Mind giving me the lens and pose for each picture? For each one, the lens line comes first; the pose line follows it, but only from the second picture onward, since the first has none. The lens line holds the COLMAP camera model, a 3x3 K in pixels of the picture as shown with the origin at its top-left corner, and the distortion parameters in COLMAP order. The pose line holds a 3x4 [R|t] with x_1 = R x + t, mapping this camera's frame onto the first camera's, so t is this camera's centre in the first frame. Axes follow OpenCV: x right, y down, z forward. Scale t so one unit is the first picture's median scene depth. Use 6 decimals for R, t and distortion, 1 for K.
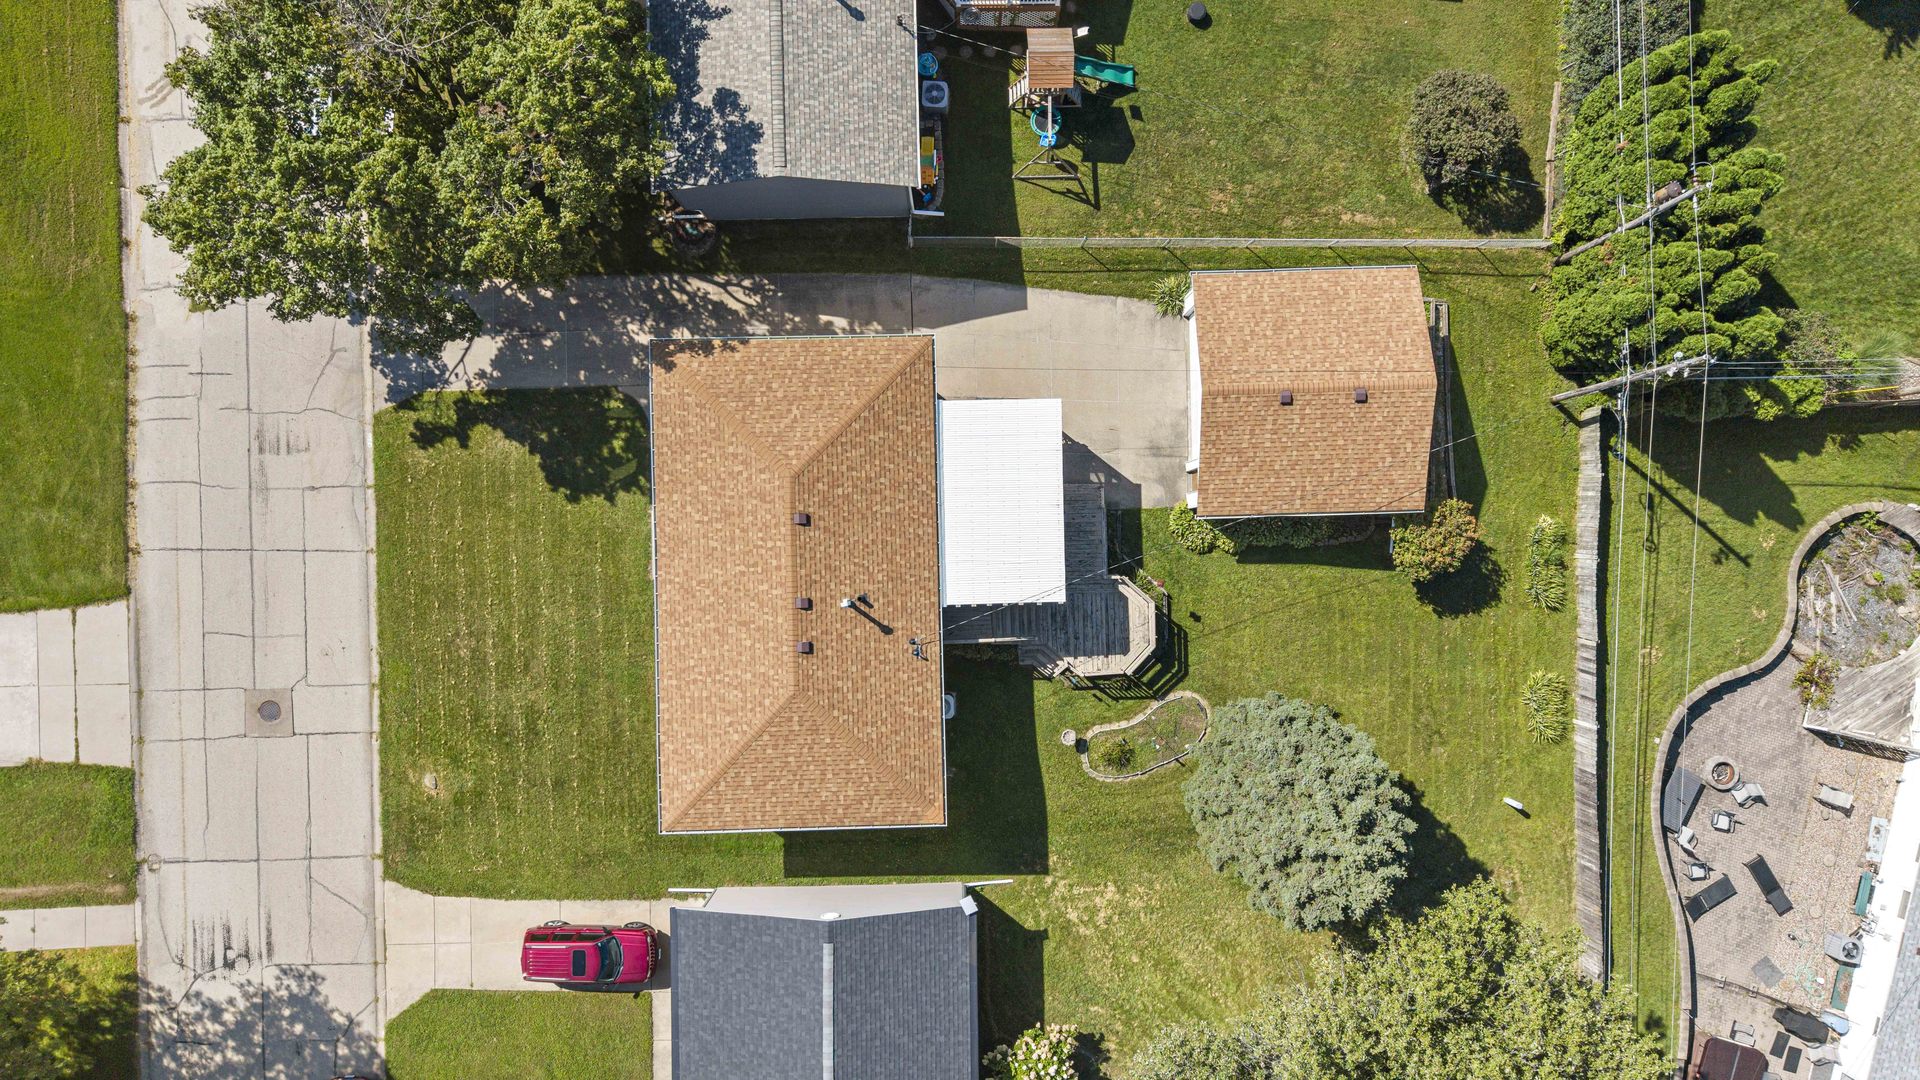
lens RADIAL K [[1278.4, 0, 960.0], [0, 1278.4, 540.0], [0, 0, 1]] dist [-0.000531, -0.003280]
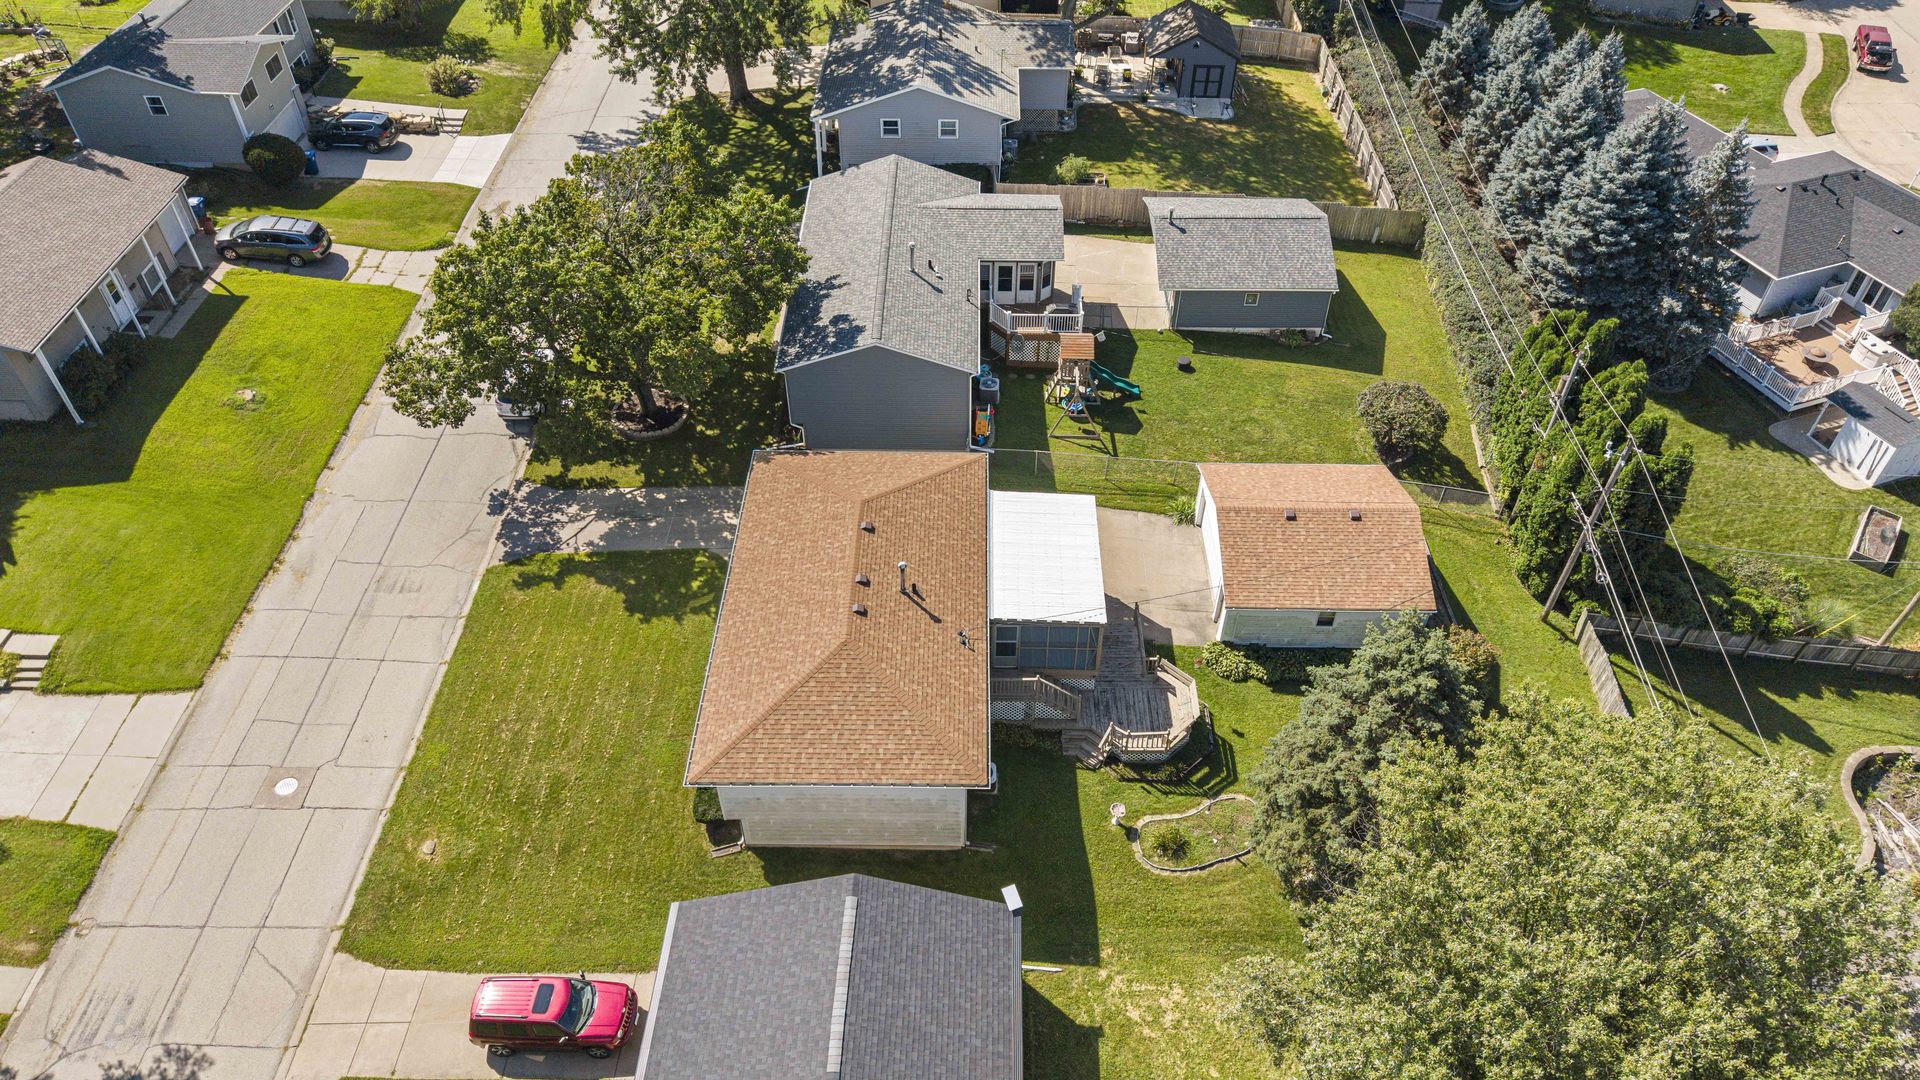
lens RADIAL K [[1278.4, 0, 960.0], [0, 1278.4, 540.0], [0, 0, 1]] dist [-0.000531, -0.003280]
pose [[0.999352, 0.025651, -0.025257, -0.012264], [-0.035983, 0.691642, -0.721344, 0.687316], [-0.001035, 0.721785, 0.692117, 0.198257]]
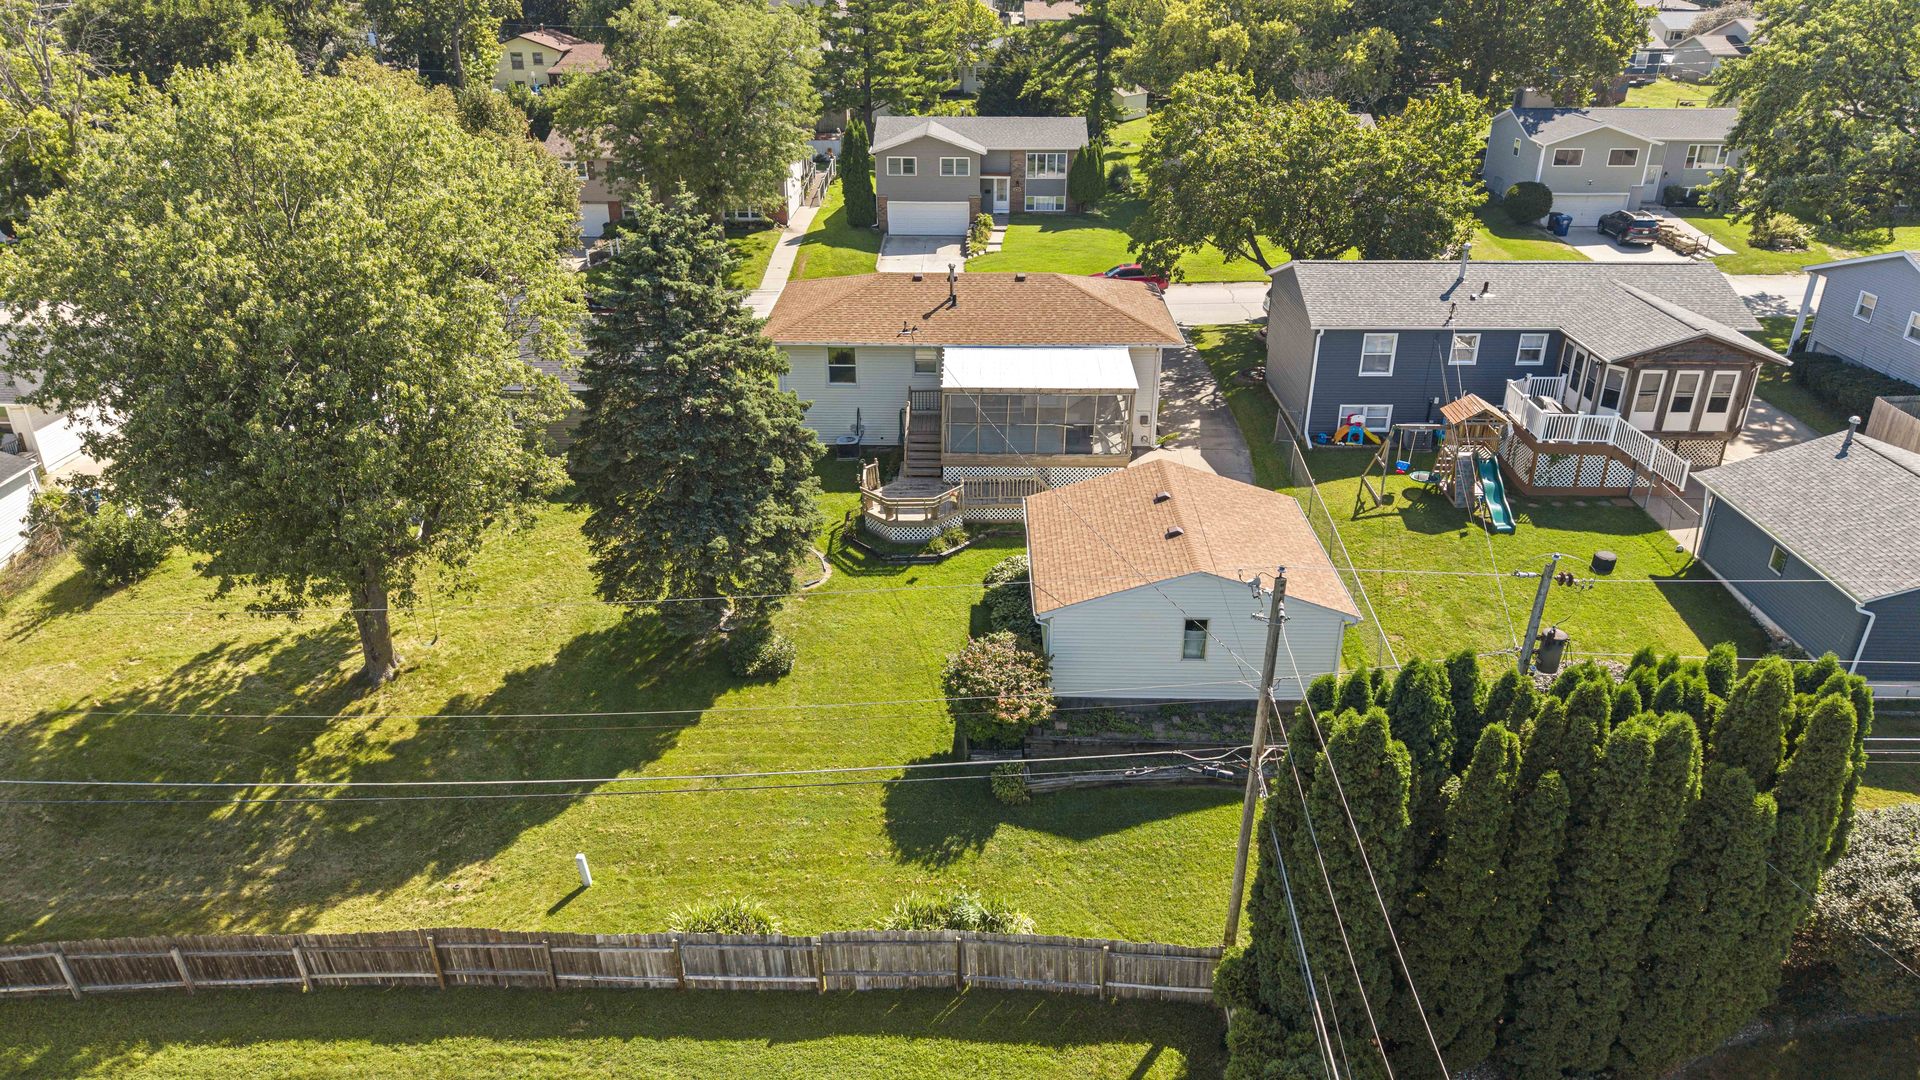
lens RADIAL K [[1278.4, 0, 960.0], [0, 1278.4, 540.0], [0, 0, 1]] dist [-0.000531, -0.003280]
pose [[-0.030581, 0.441715, -0.896634, 0.960524], [-0.999524, -0.017137, 0.025648, 0.005790], [-0.004036, 0.896992, 0.442029, 0.592654]]
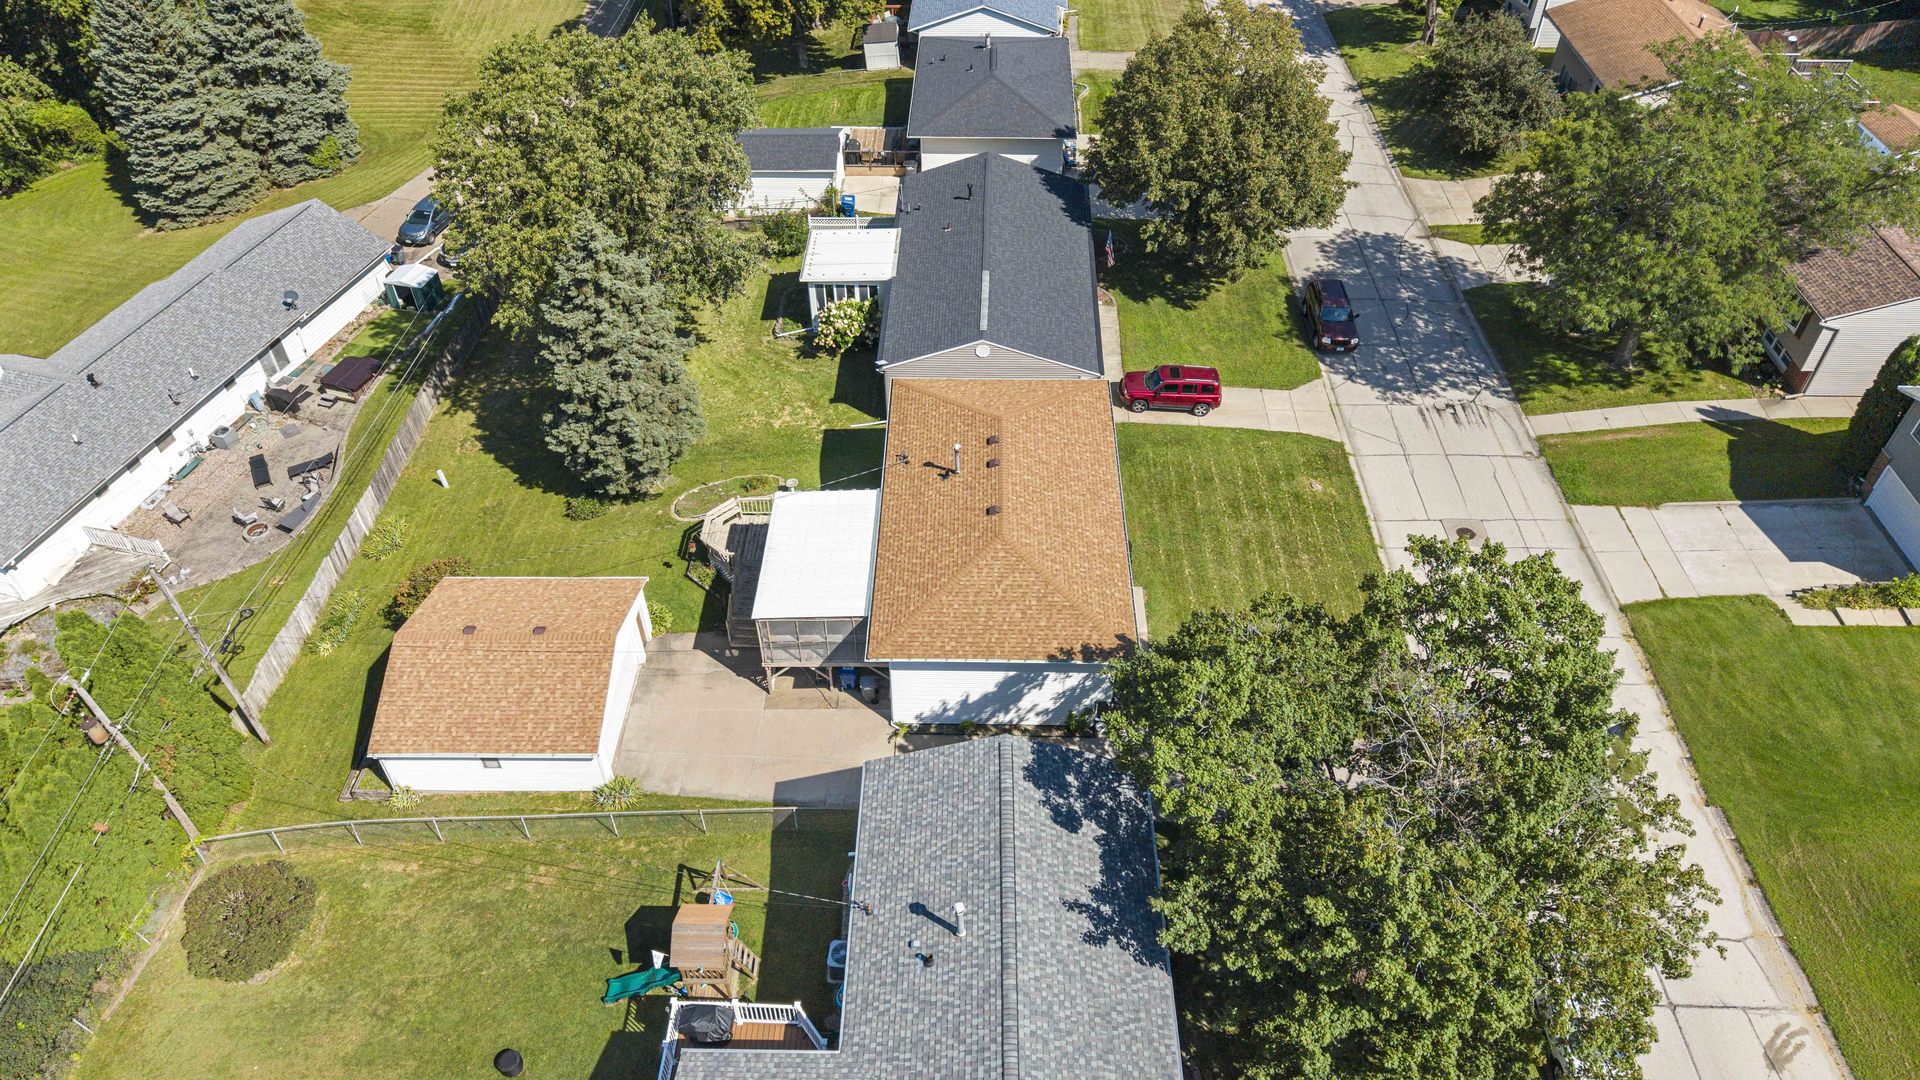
lens RADIAL K [[1296.5, 0, 960.0], [0, 1296.5, 540.0], [0, 0, 1]] dist [-0.000484, -0.000478]
pose [[-0.999069, -0.031101, 0.029894, -0.111412], [0.043053, -0.675196, 0.736381, -0.771861], [-0.002717, 0.736983, 0.675906, 0.201118]]
